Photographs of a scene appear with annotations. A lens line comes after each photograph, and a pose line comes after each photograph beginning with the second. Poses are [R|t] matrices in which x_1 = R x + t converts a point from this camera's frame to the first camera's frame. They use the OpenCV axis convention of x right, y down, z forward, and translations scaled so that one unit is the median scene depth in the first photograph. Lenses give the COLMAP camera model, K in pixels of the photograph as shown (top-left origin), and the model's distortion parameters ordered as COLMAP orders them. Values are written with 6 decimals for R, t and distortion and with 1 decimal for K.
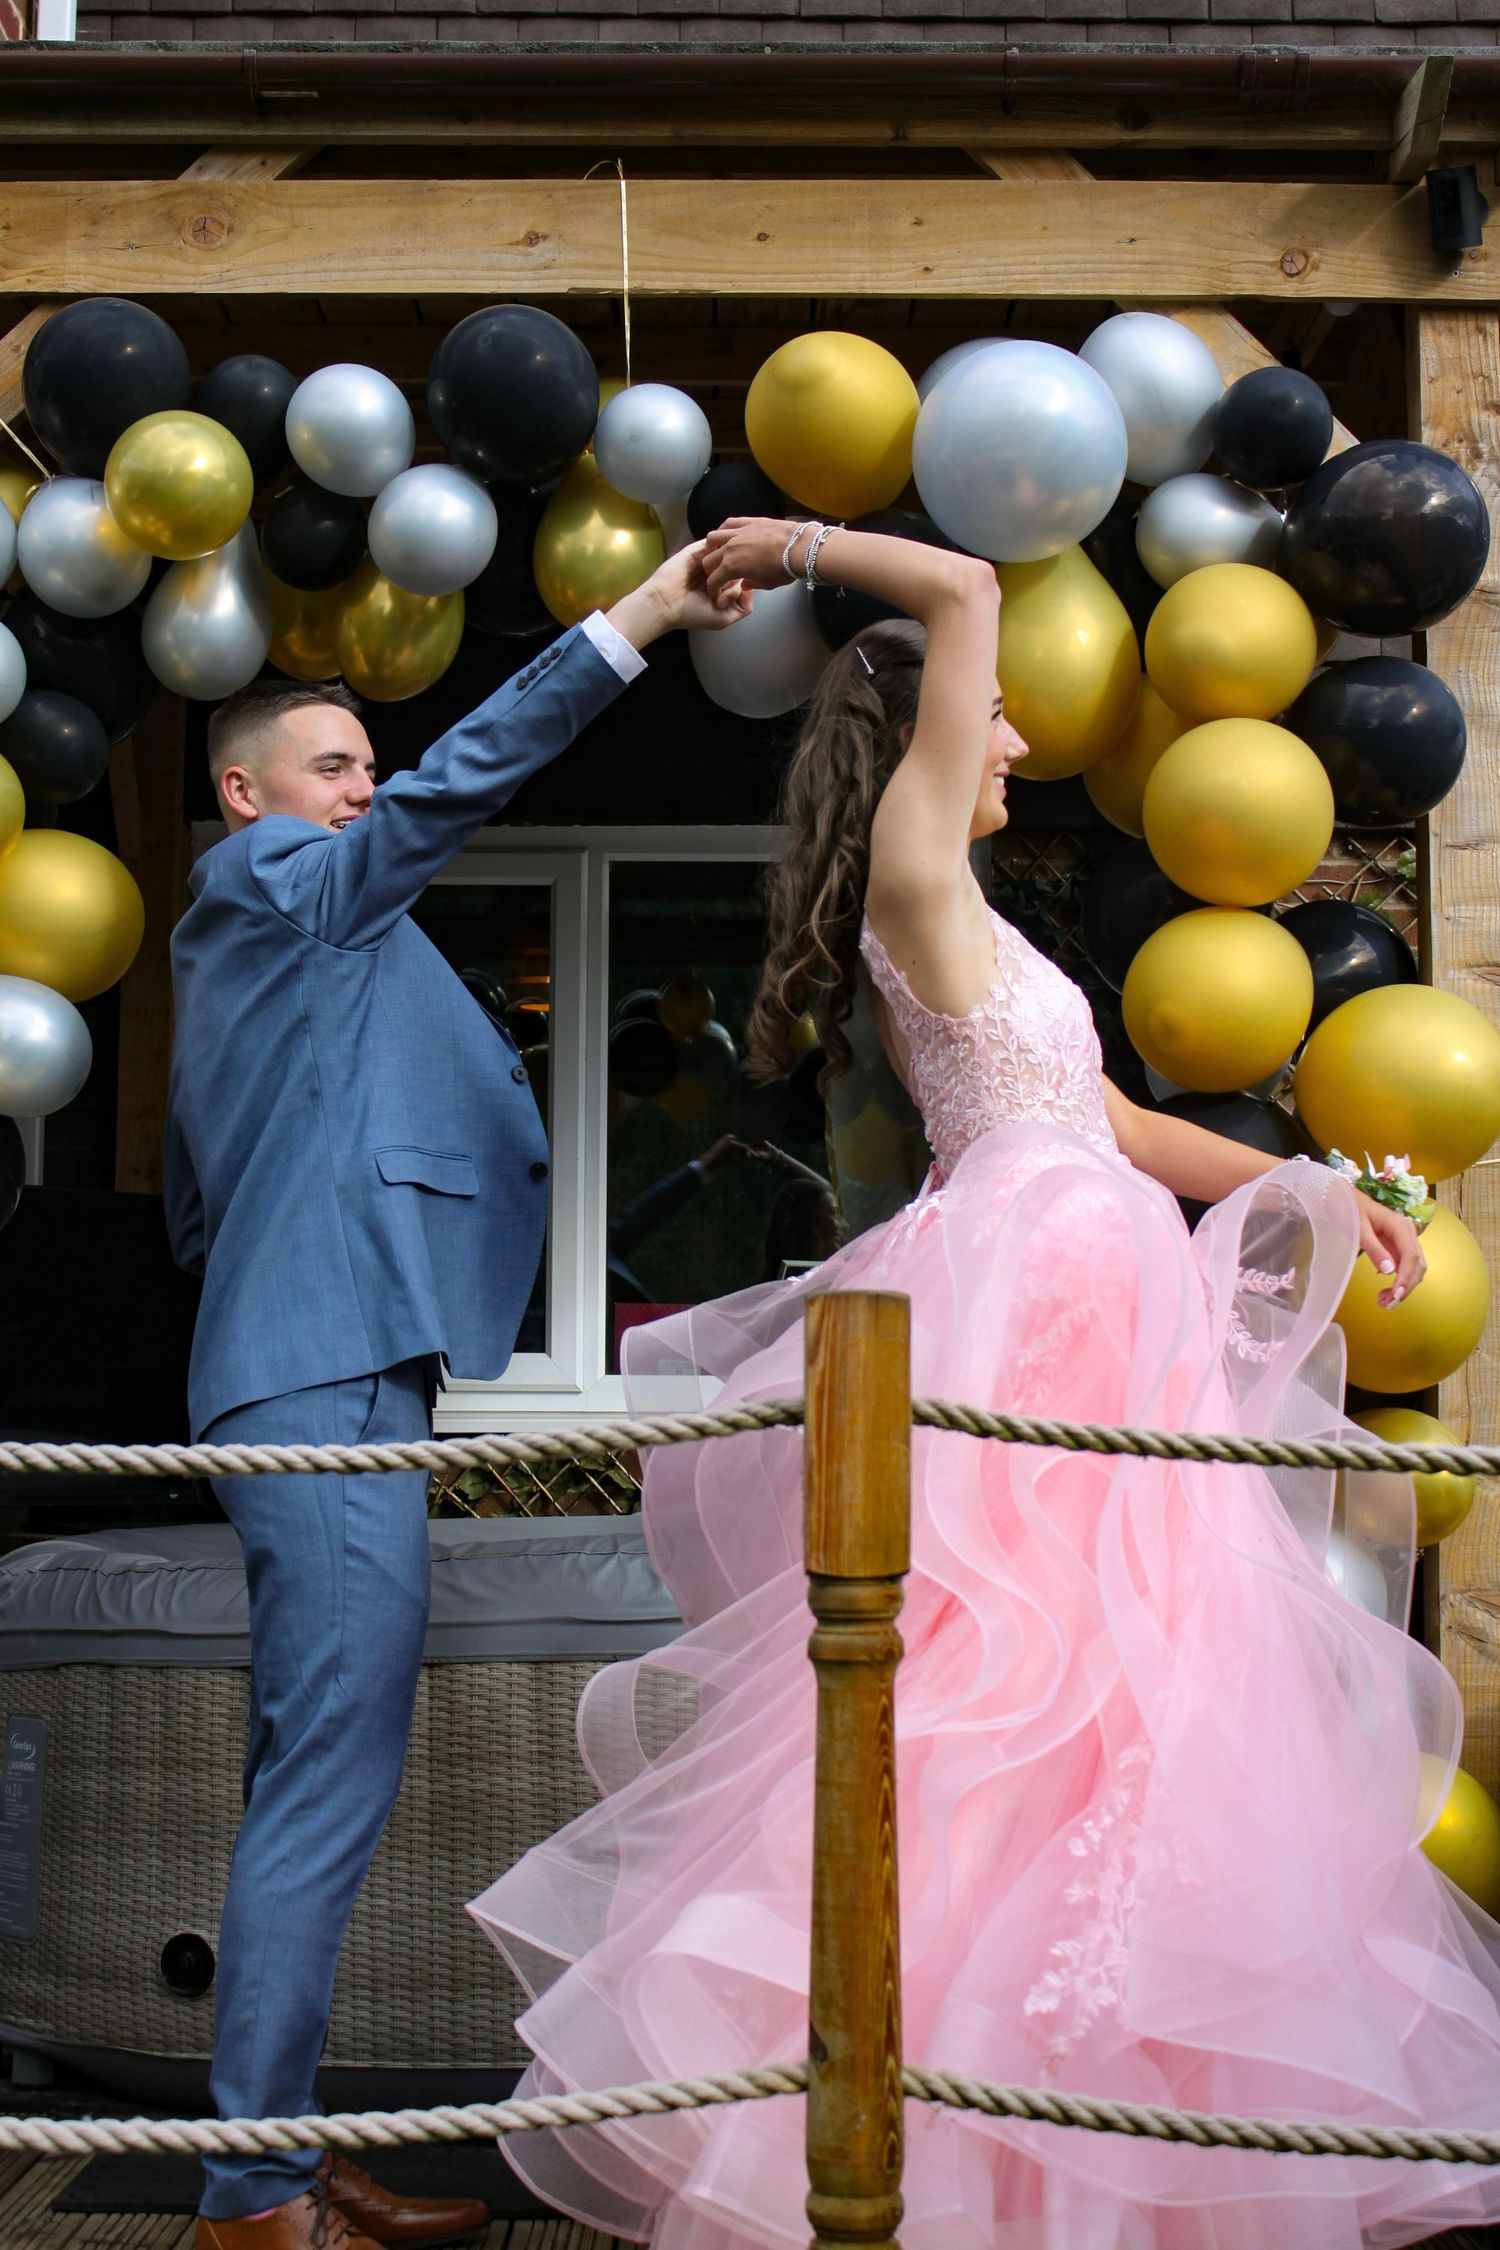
lens RADIAL K [[3427.8, 0, 750.2], [0, 3427.8, 1080.8], [0, 0, 1]] dist [-0.054896, 0.000000]
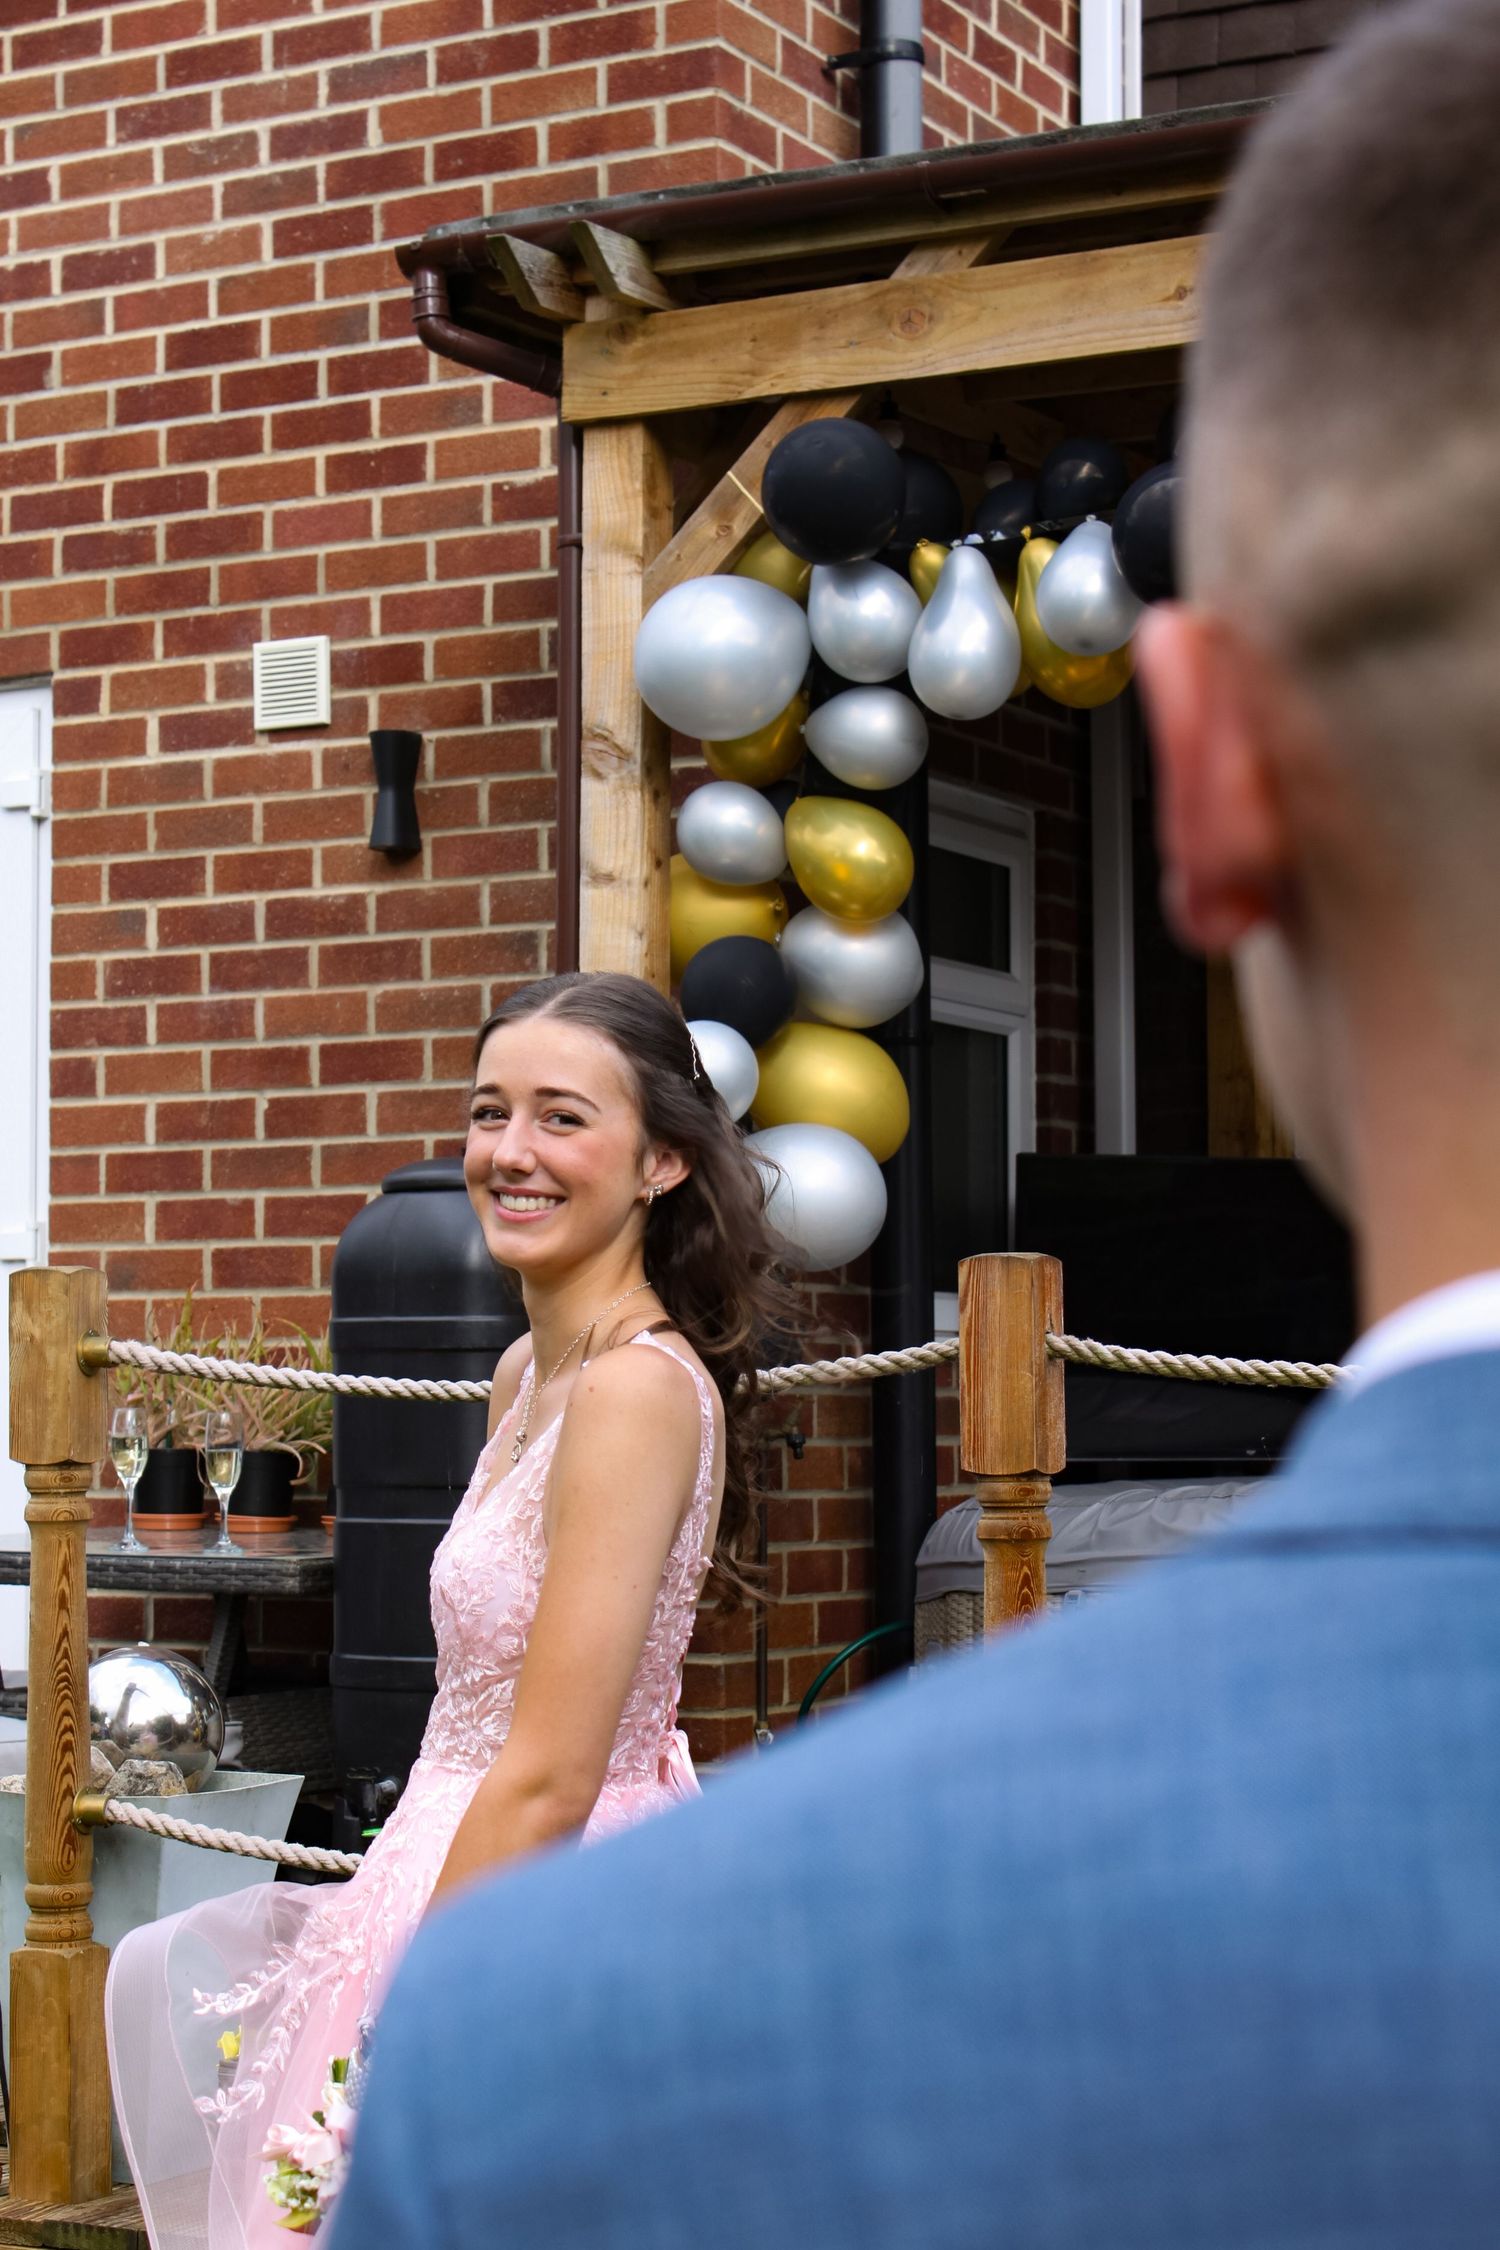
lens RADIAL K [[4159.2, 0, 739.8], [0, 4159.2, 1124.6], [0, 0, 1]] dist [0.005712, 0.000000]
pose [[0.891655, -0.038894, -0.451041, 0.403566], [0.054970, 0.998232, 0.022592, -0.017384], [0.449365, -0.044938, 0.892217, -0.271129]]
